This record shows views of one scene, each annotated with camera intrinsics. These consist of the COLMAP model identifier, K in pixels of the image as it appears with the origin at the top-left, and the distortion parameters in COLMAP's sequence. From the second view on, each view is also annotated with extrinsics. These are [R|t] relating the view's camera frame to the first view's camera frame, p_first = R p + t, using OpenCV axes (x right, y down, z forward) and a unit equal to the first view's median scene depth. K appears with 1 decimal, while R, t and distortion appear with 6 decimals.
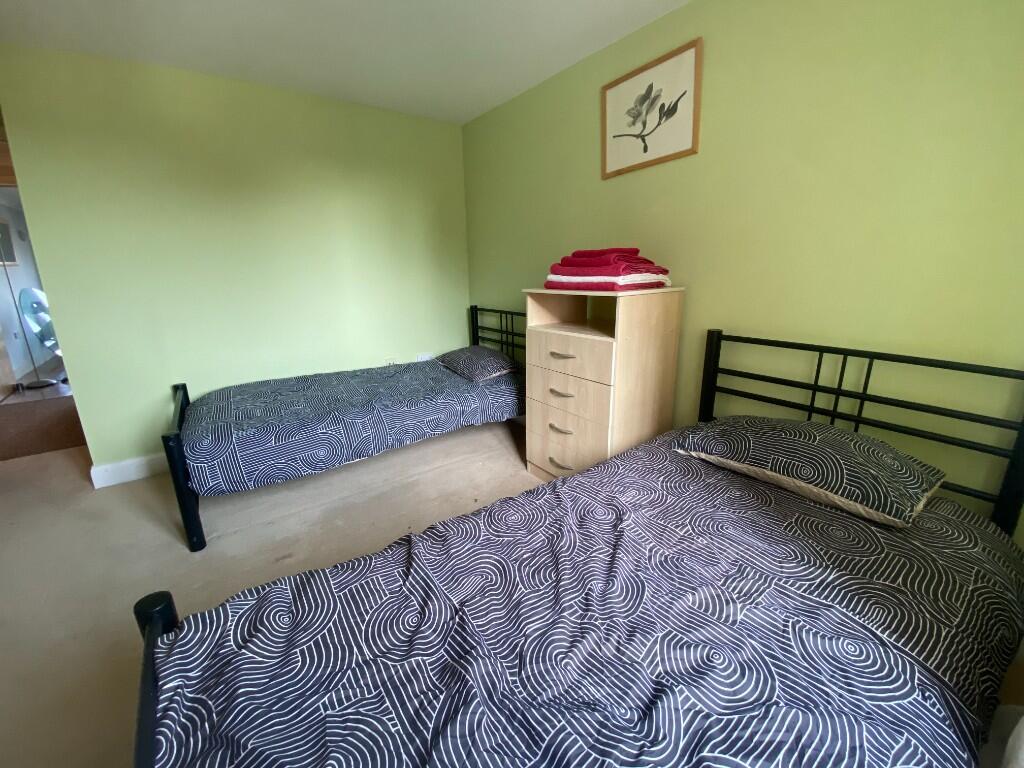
lens RADIAL K [[418.2, 0, 507.5], [0, 418.2, 380.3], [0, 0, 1]] dist [0.029600, -0.022539]
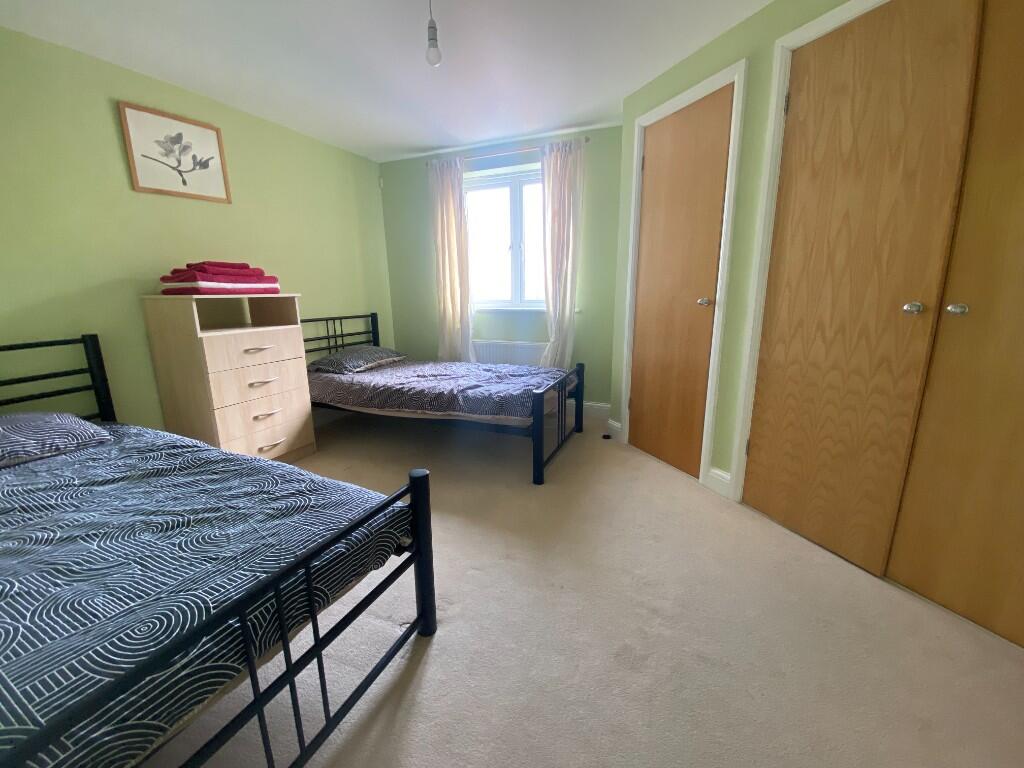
lens RADIAL K [[418.2, 0, 507.5], [0, 418.2, 380.3], [0, 0, 1]] dist [0.029600, -0.022539]
pose [[-0.489141, -0.158501, 0.857682, -1.289133], [0.250227, 0.916512, 0.312079, -0.179532], [-0.835540, 0.367265, -0.408642, 0.954883]]
